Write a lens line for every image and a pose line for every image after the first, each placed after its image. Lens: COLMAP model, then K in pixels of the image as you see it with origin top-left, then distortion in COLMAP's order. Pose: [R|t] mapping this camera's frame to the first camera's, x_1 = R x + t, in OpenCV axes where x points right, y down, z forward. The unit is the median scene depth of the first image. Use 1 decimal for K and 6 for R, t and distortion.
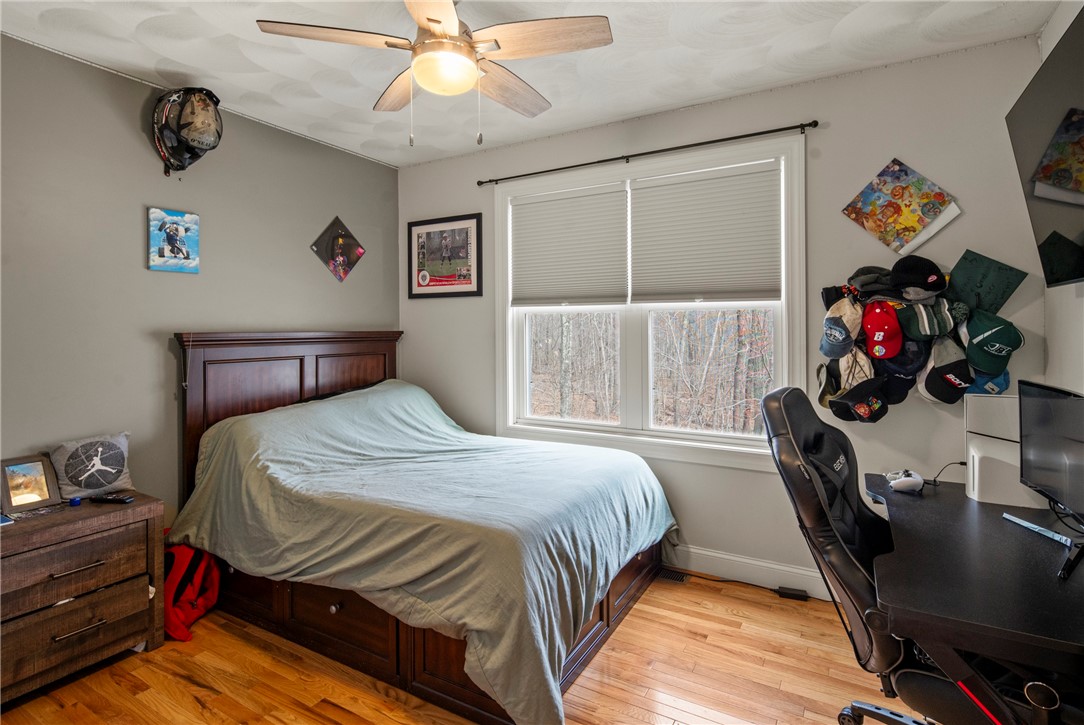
lens RADIAL K [[533.2, 0, 555.5], [0, 533.2, 330.1], [0, 0, 1]] dist [0.010334, -0.003956]
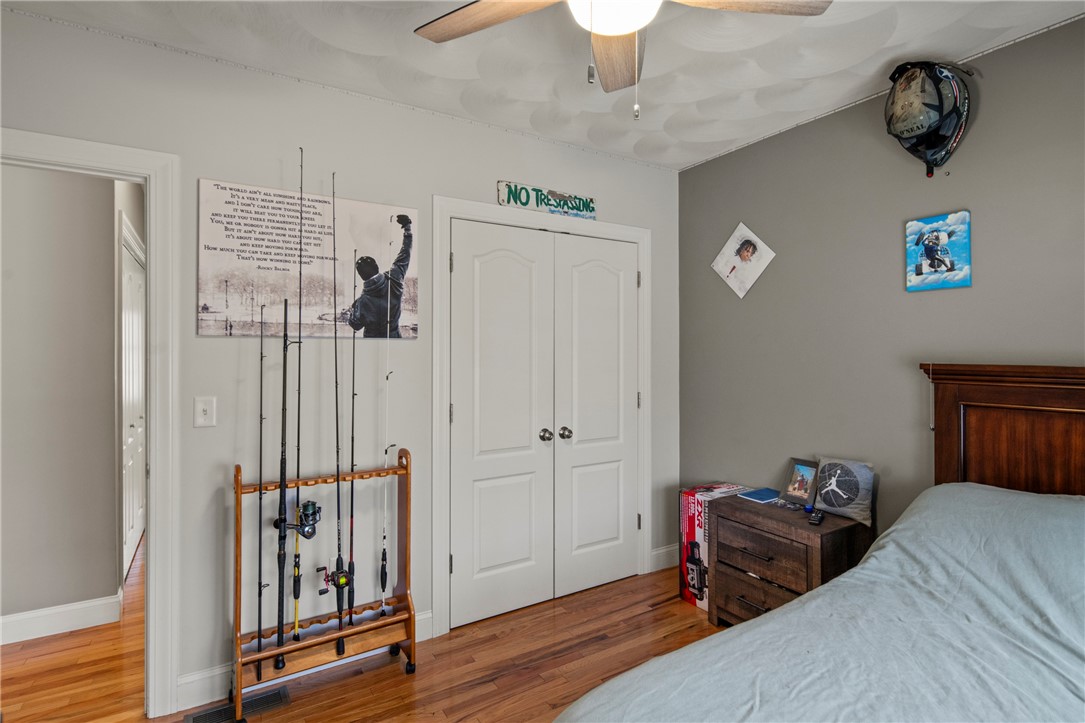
lens RADIAL K [[533.7, 0, 543.5], [0, 533.7, 352.8], [0, 0, 1]] dist [0.010334, -0.003956]
pose [[-0.476098, 0.007873, -0.879357, 0.312124], [0.001785, 0.999967, 0.007986, -0.018904], [0.879391, 0.002232, -0.476096, 0.874479]]
